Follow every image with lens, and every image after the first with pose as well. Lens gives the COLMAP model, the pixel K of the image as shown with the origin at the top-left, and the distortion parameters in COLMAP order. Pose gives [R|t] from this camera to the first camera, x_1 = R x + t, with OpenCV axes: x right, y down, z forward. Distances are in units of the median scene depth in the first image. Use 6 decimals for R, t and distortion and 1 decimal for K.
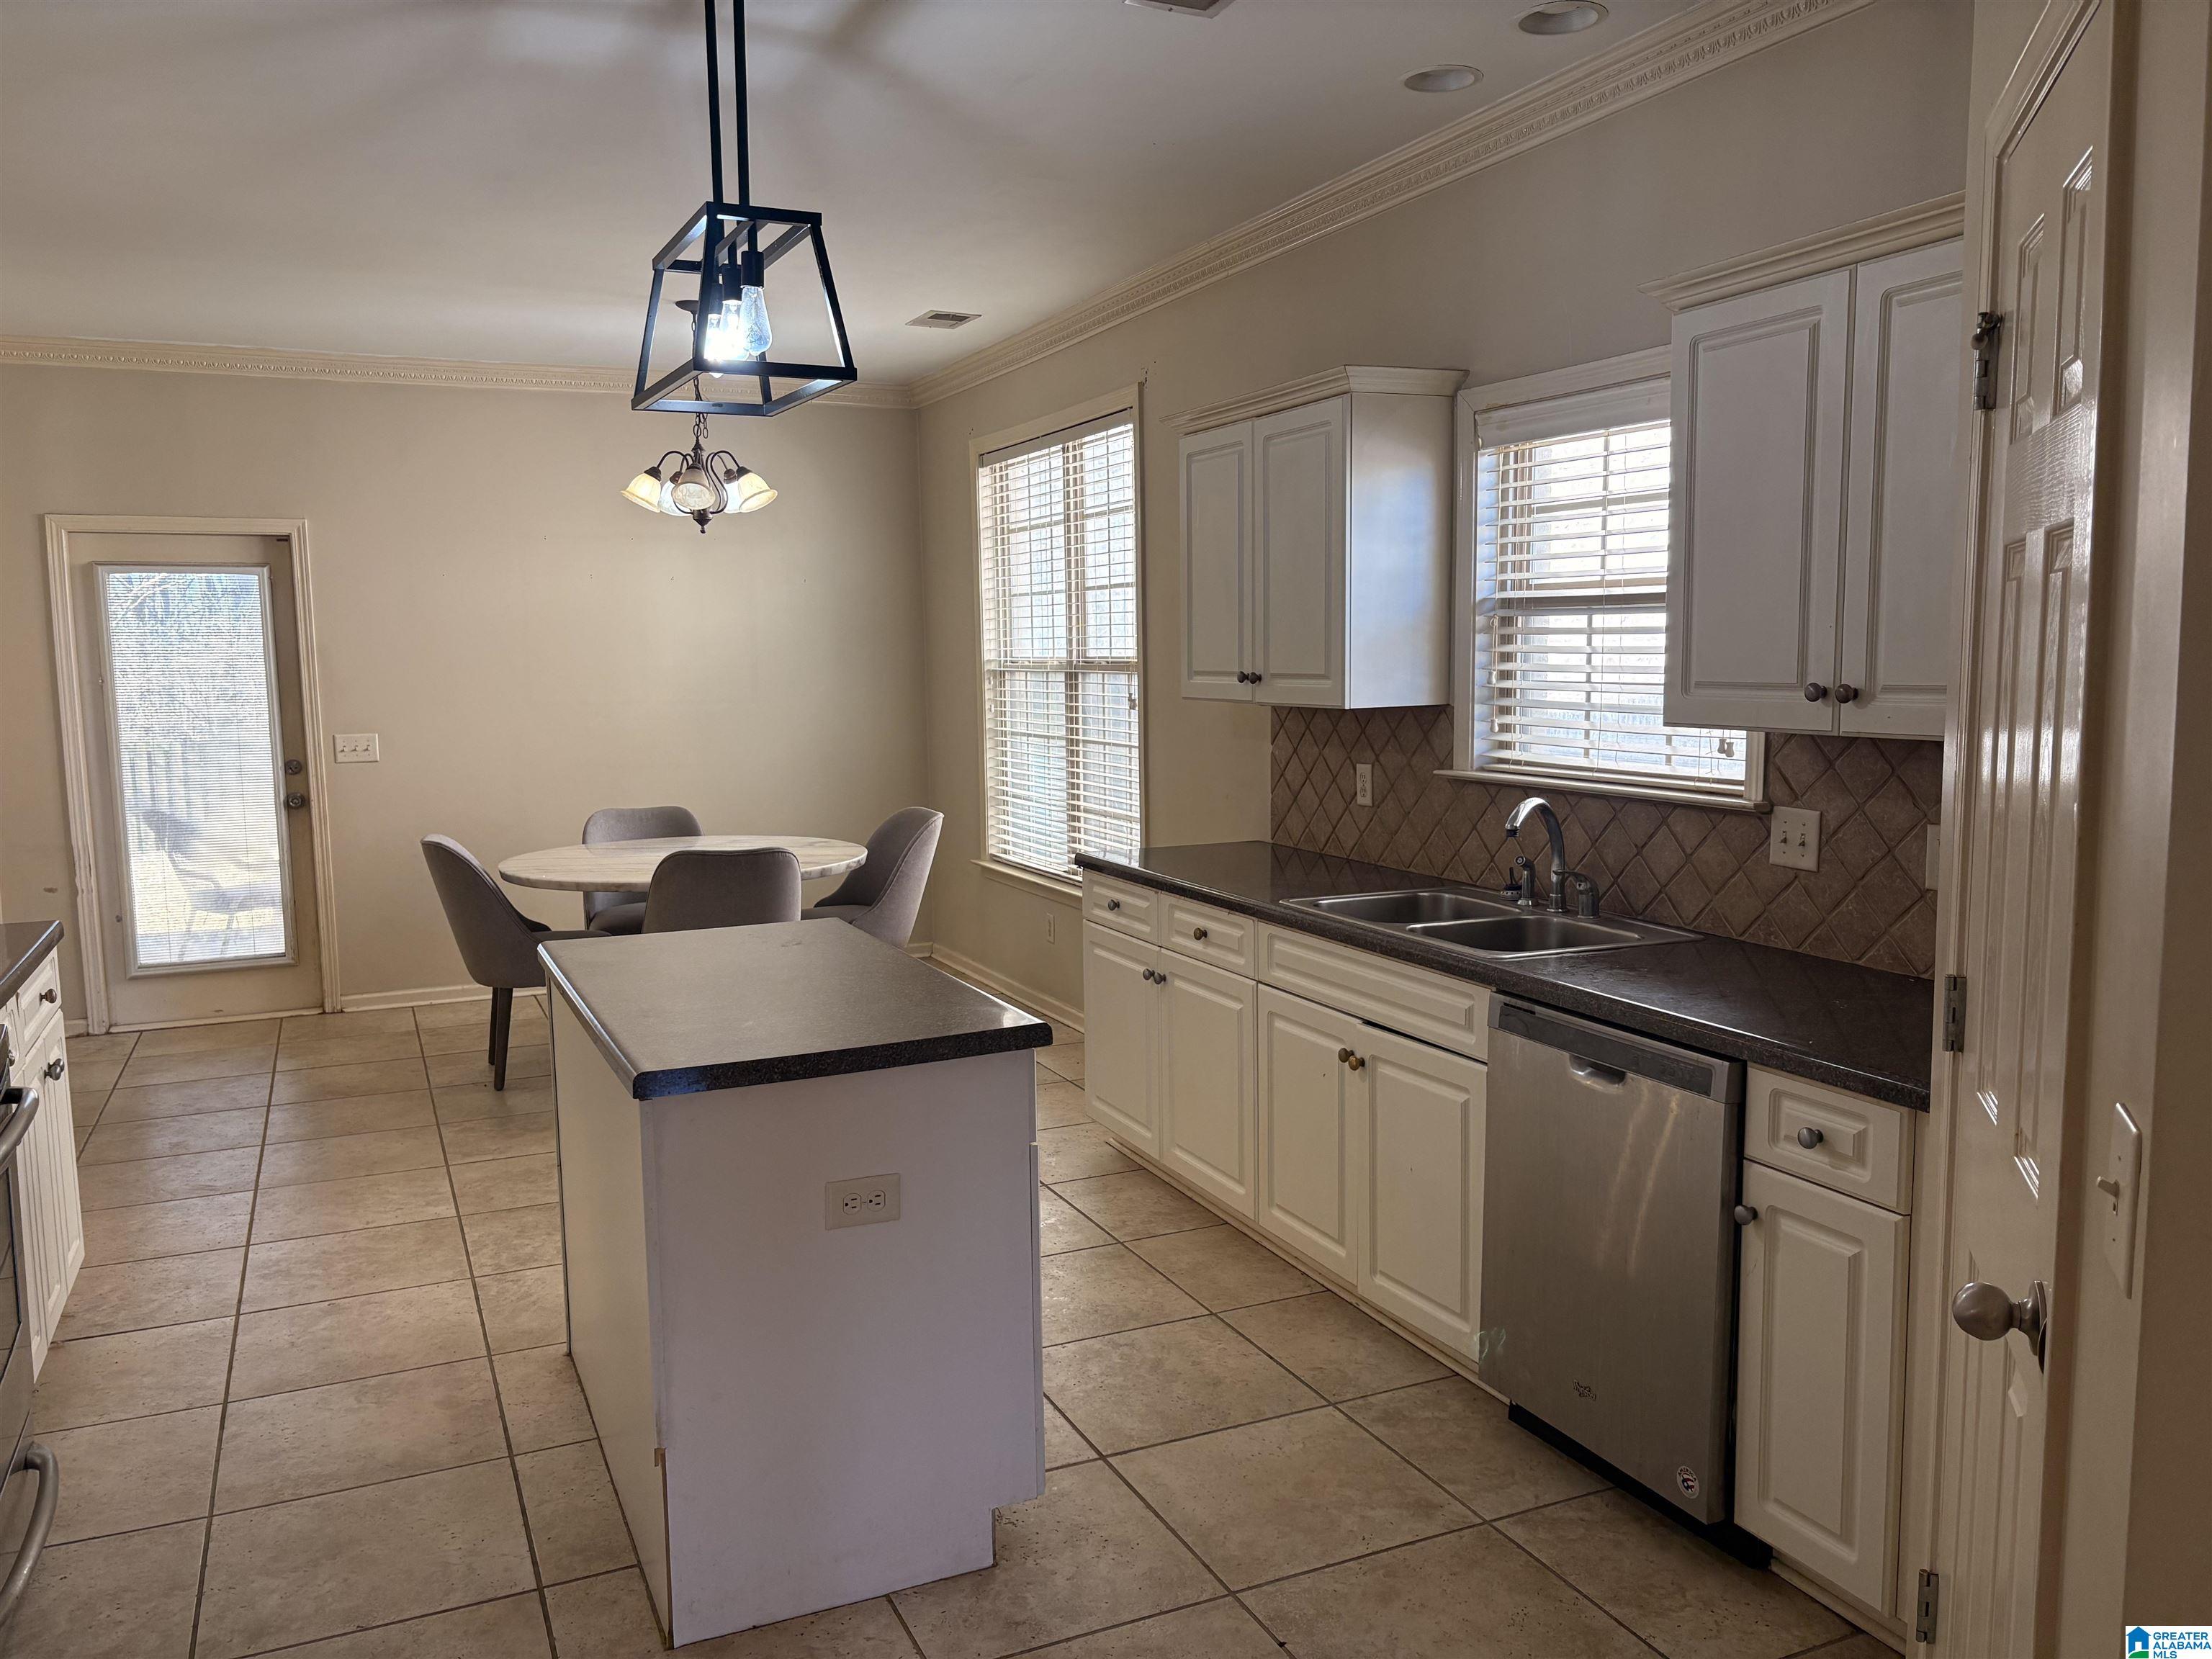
lens RADIAL K [[1685.0, 0, 1104.9], [0, 1685.0, 841.5], [0, 0, 1]] dist [0.049090, -0.053944]
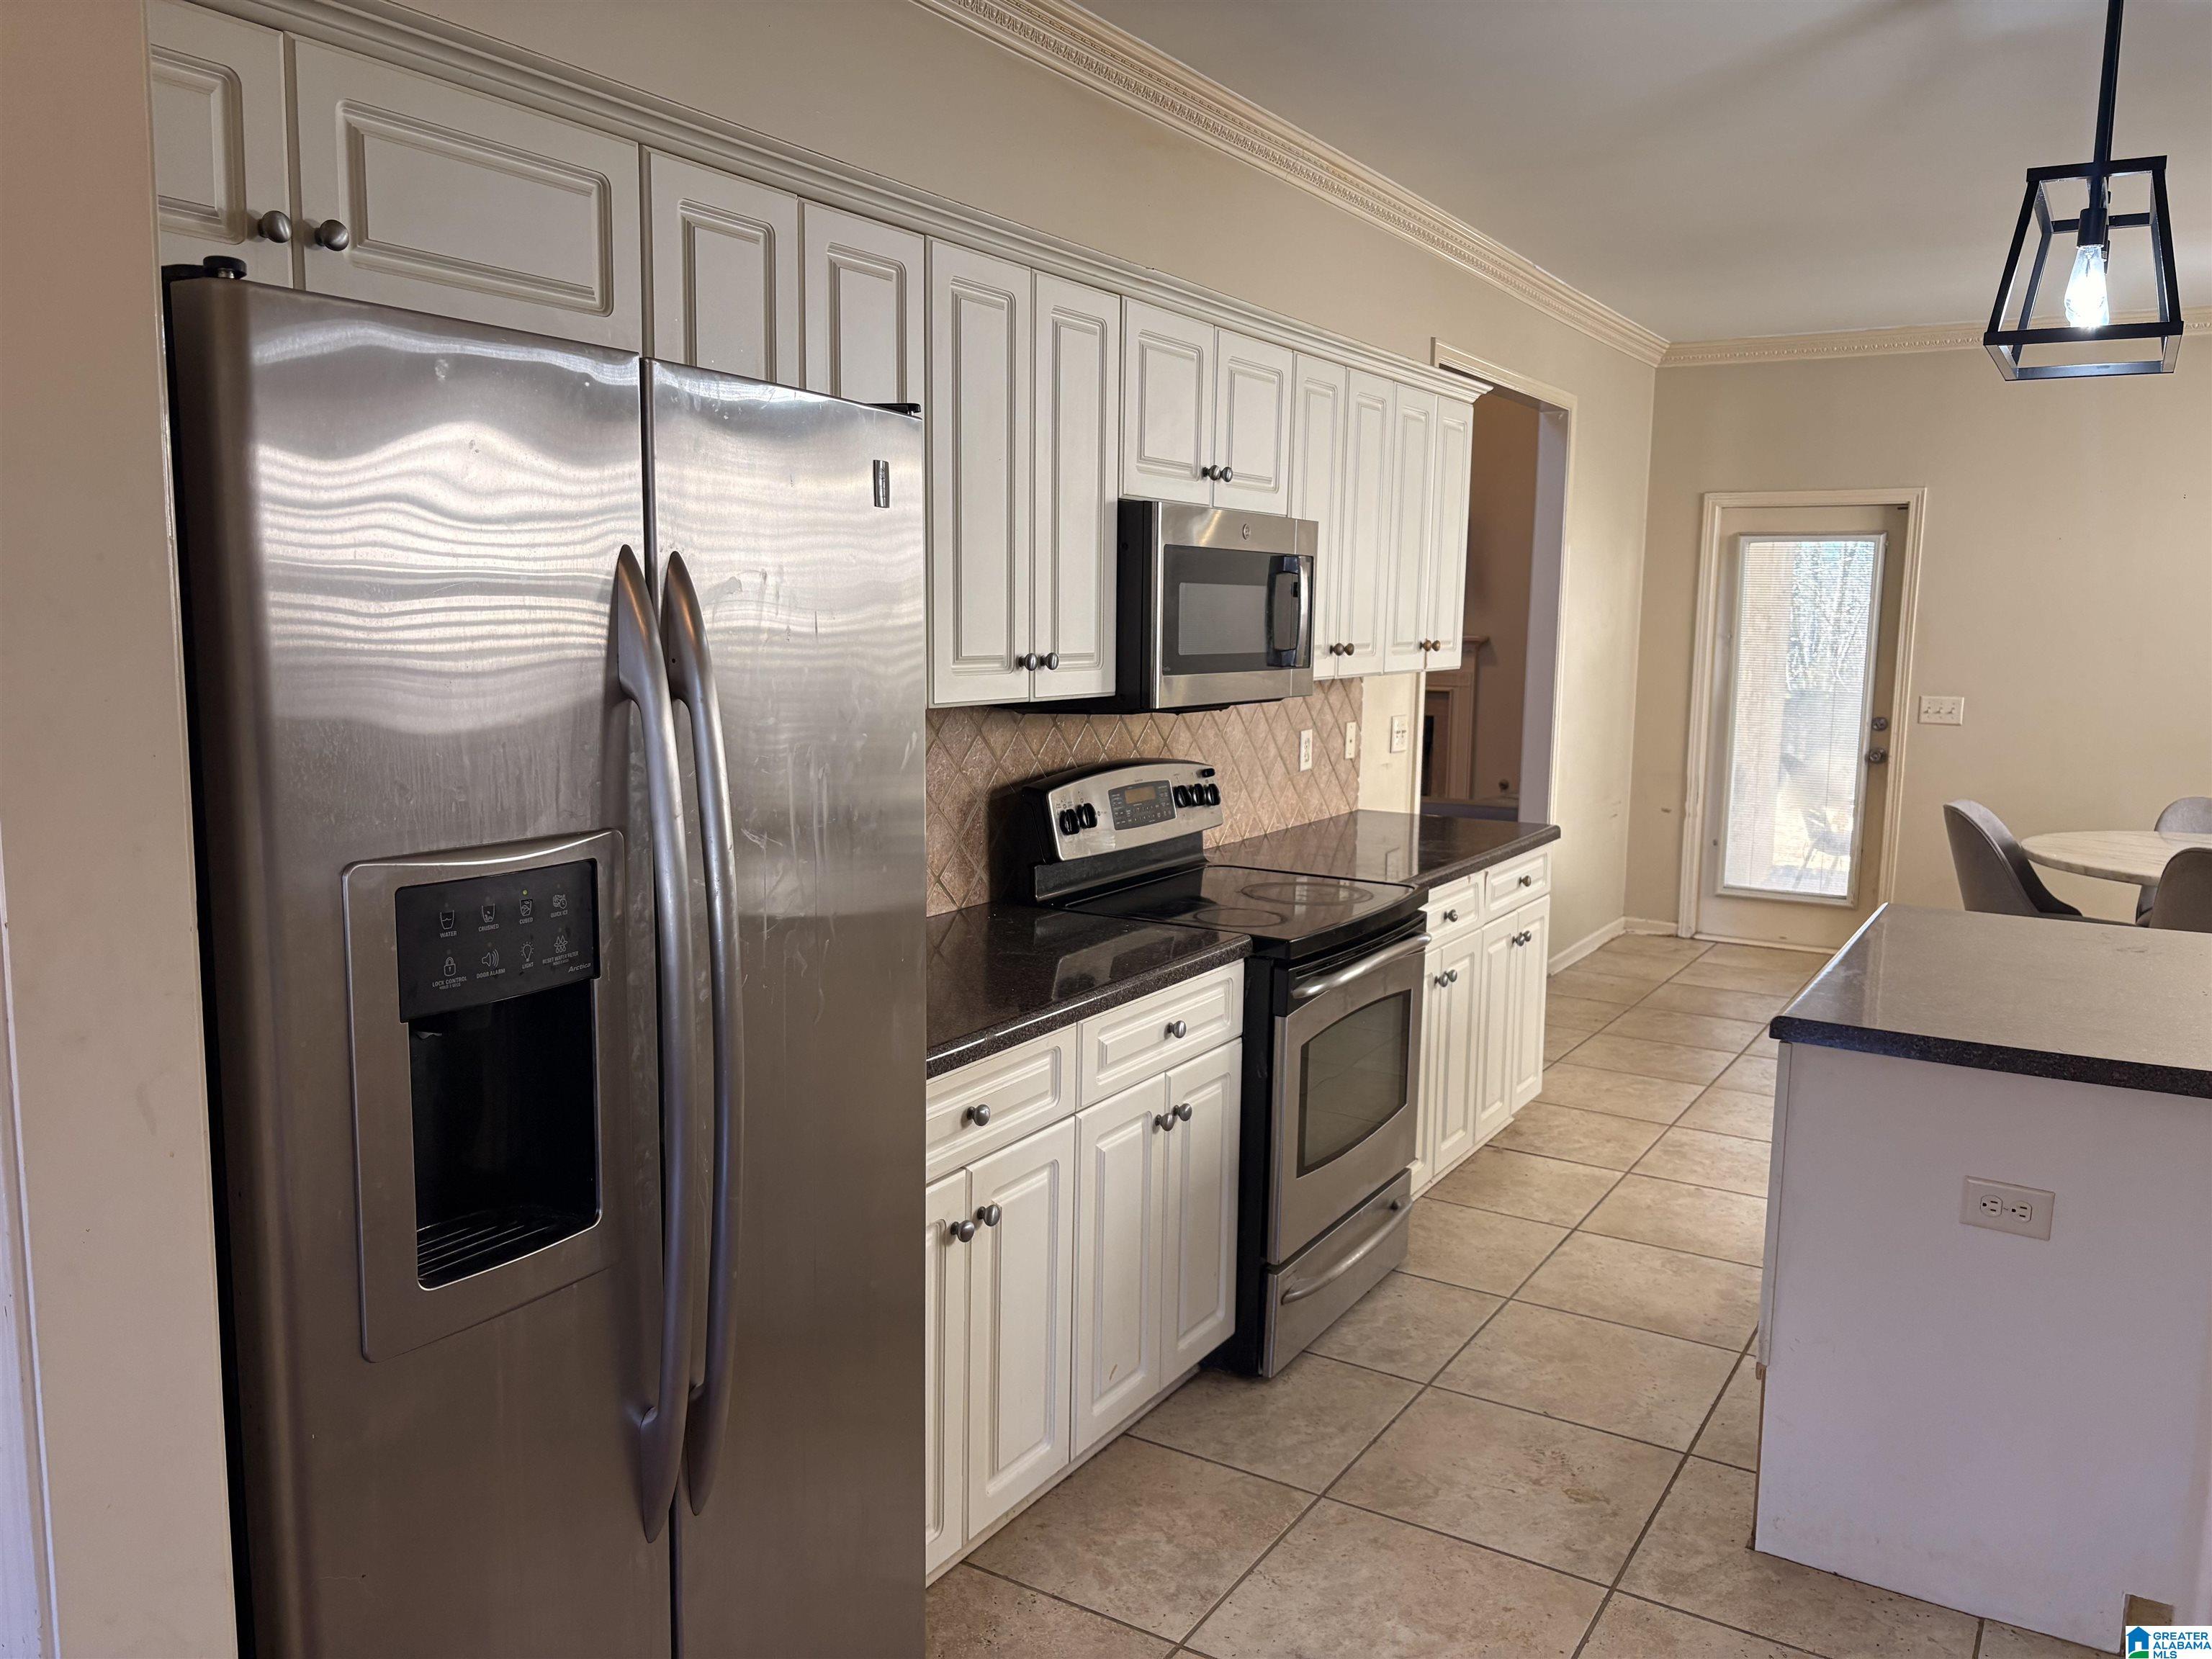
lens RADIAL K [[1685.0, 0, 1108.7], [0, 1685.0, 828.0], [0, 0, 1]] dist [0.049090, -0.053944]
pose [[0.554441, 0.129935, -0.822017, 0.198392], [-0.116437, 0.990133, 0.077973, -0.009269], [0.824038, 0.052481, 0.564099, 0.016143]]
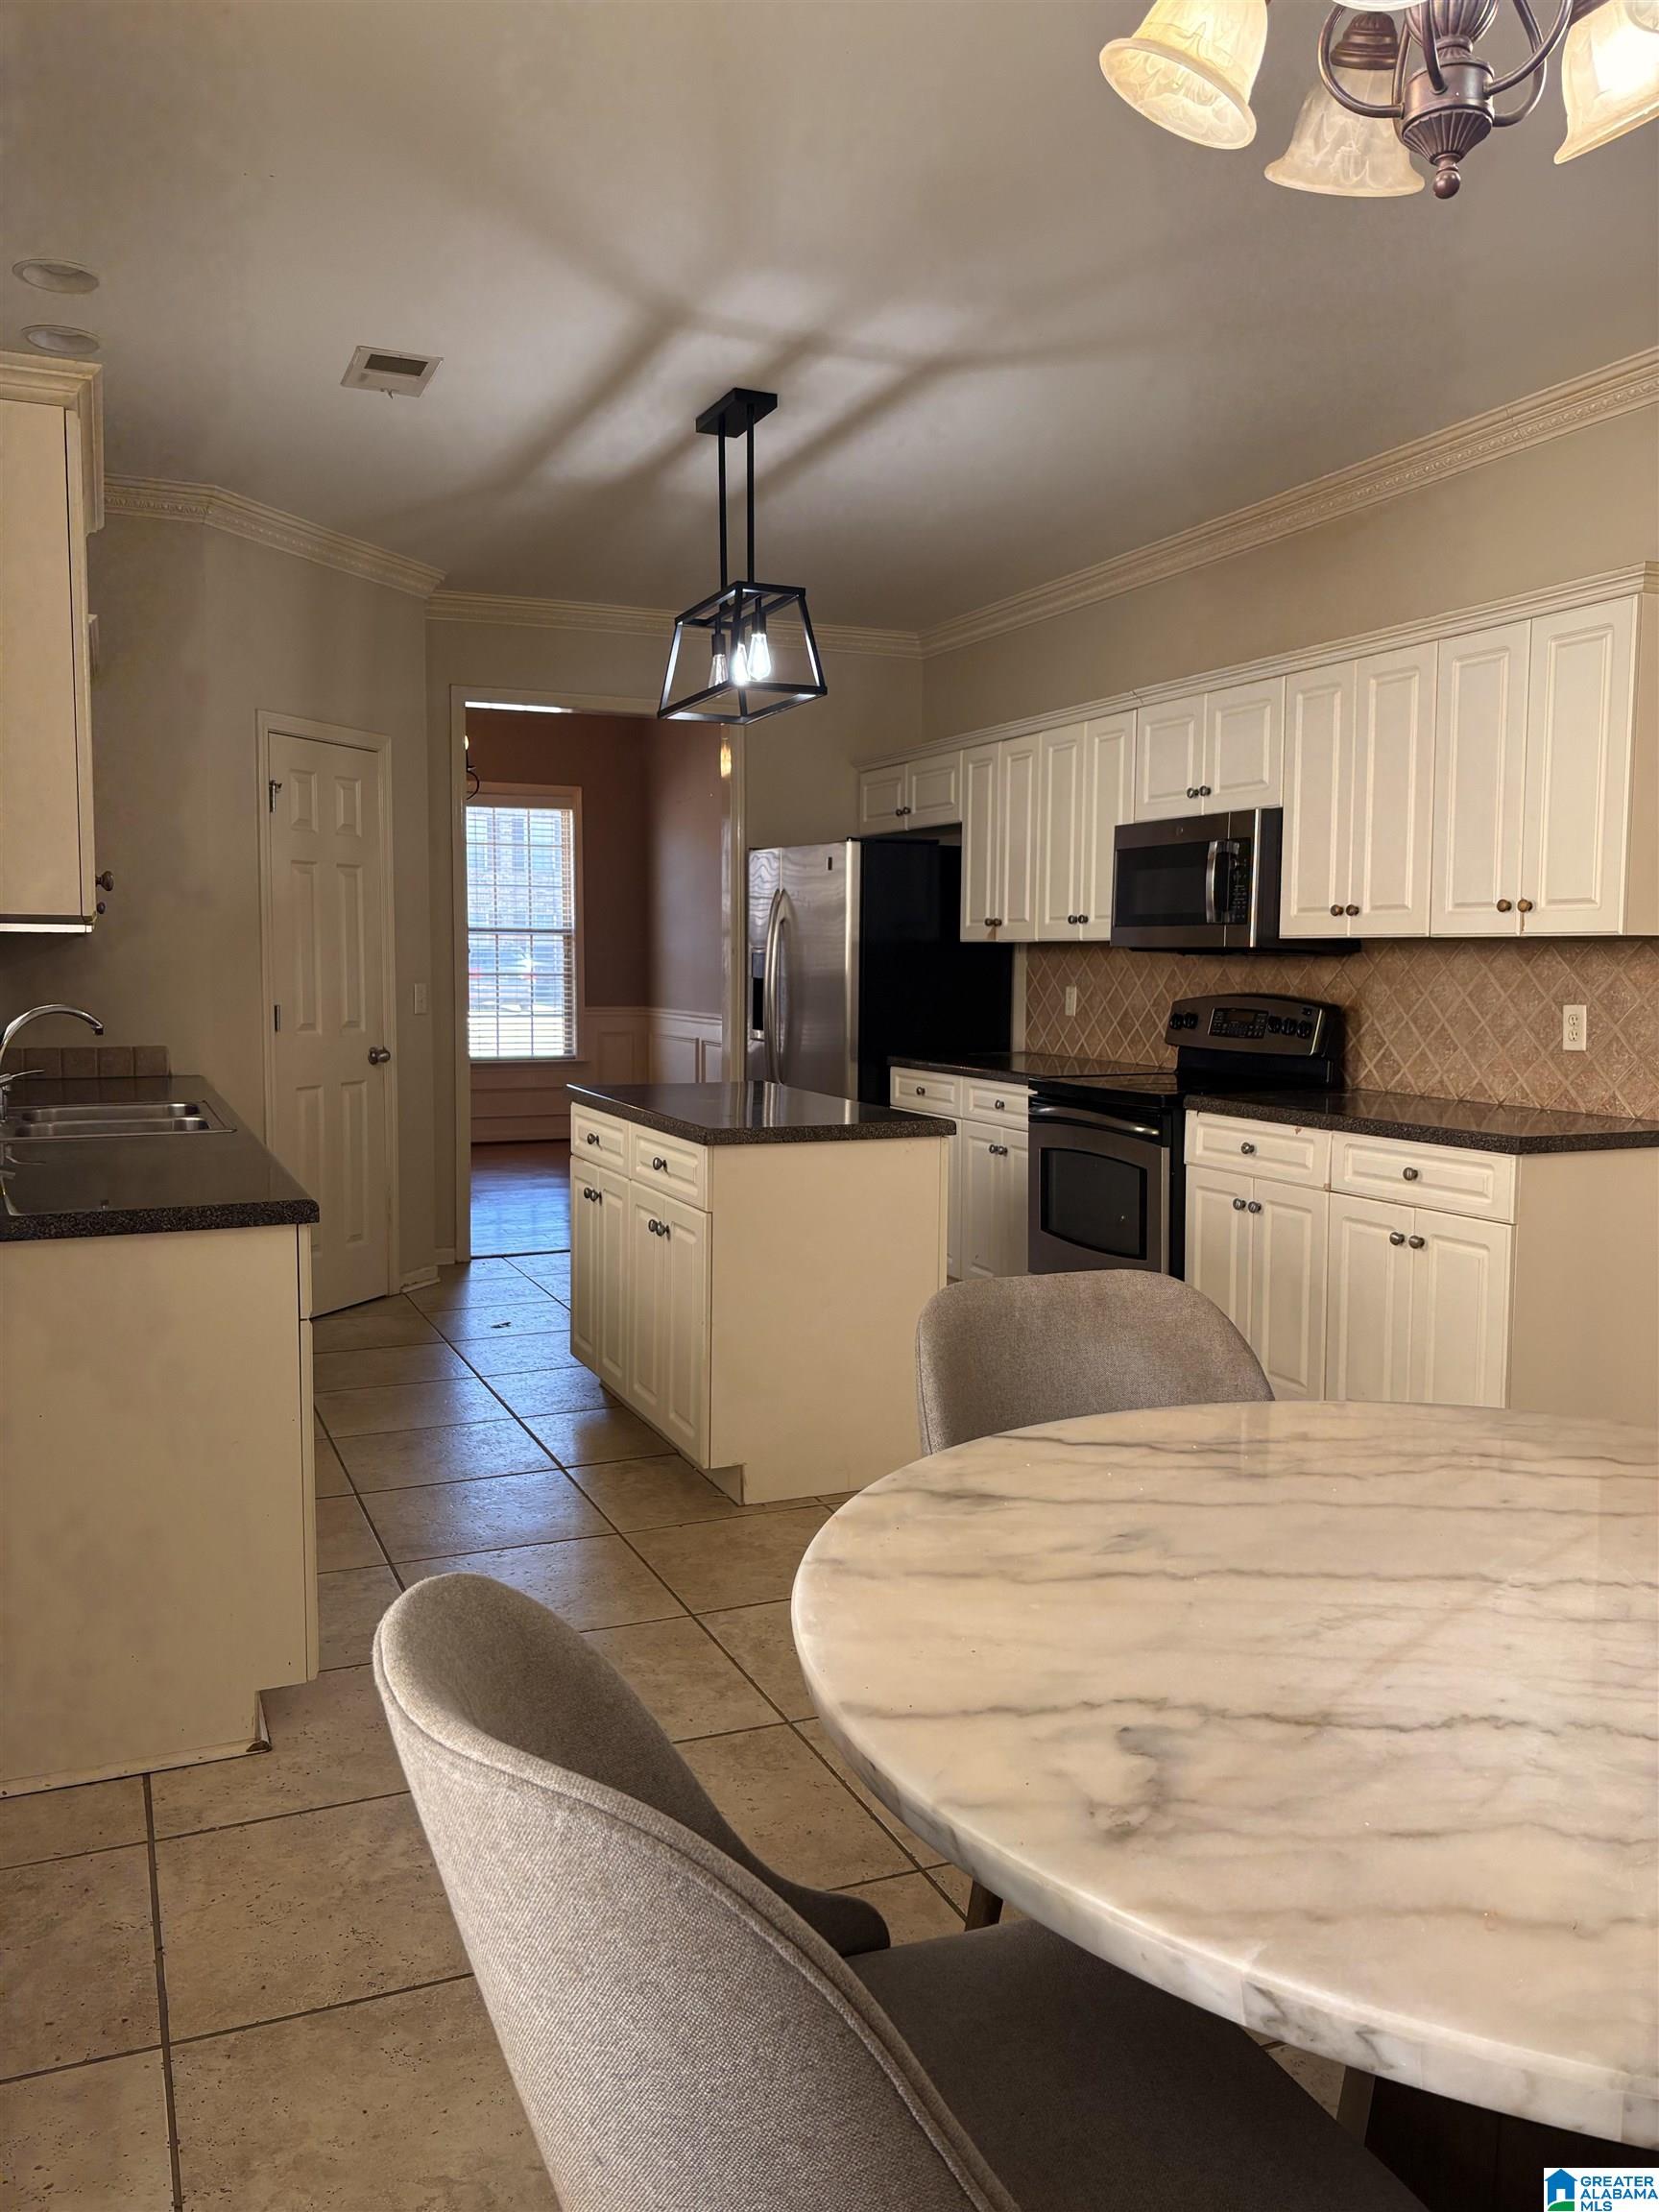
lens RADIAL K [[1685.0, 0, 840.0], [0, 1685.0, 1089.6], [0, 0, 1]] dist [0.049090, -0.053944]
pose [[-0.999906, 0.004242, 0.013021, -0.197828], [0.006706, 0.980692, 0.195444, -0.143803], [-0.011941, 0.195513, -0.980628, 1.643040]]
